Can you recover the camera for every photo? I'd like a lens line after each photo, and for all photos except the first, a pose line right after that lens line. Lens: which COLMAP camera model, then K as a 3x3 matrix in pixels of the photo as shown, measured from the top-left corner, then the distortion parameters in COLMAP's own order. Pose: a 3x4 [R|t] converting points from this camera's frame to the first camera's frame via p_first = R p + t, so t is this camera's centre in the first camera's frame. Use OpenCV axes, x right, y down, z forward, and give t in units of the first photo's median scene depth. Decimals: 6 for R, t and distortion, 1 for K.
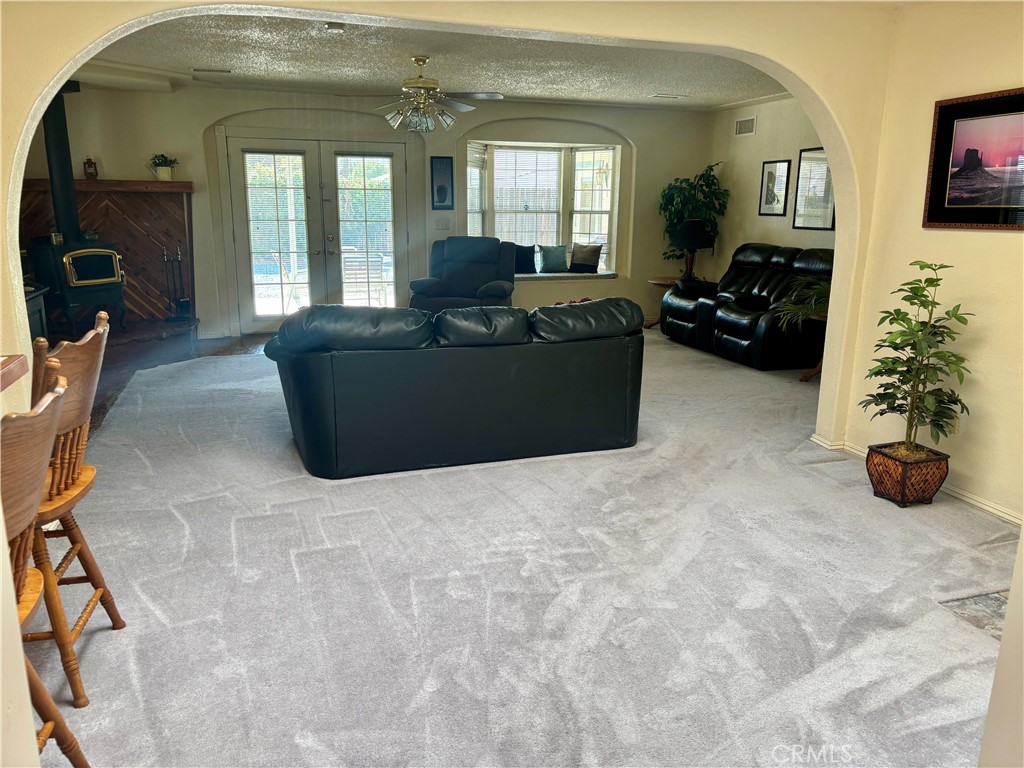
lens RADIAL K [[780.9, 0, 509.6], [0, 780.9, 381.9], [0, 0, 1]] dist [0.067227, -0.067548]
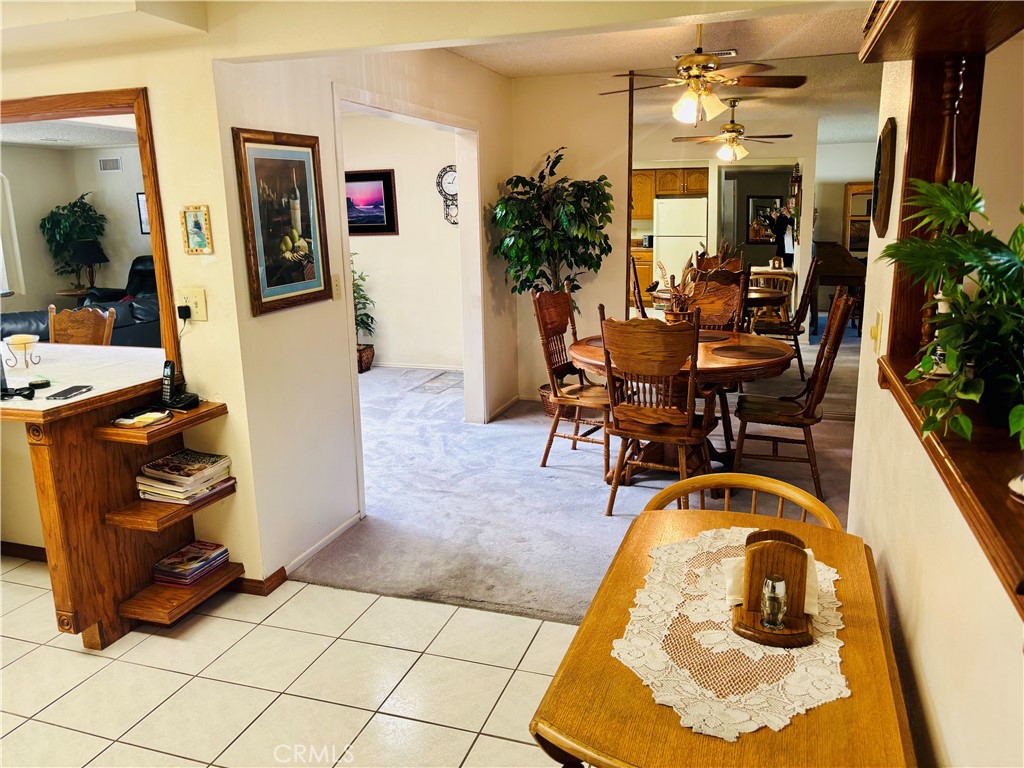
lens RADIAL K [[780.9, 0, 509.6], [0, 780.9, 381.9], [0, 0, 1]] dist [0.067227, -0.067548]
pose [[0.598078, -0.190433, 0.778484, -0.358147], [0.205620, 0.975306, 0.080610, 0.040703], [-0.774612, 0.111860, 0.622466, -0.230638]]
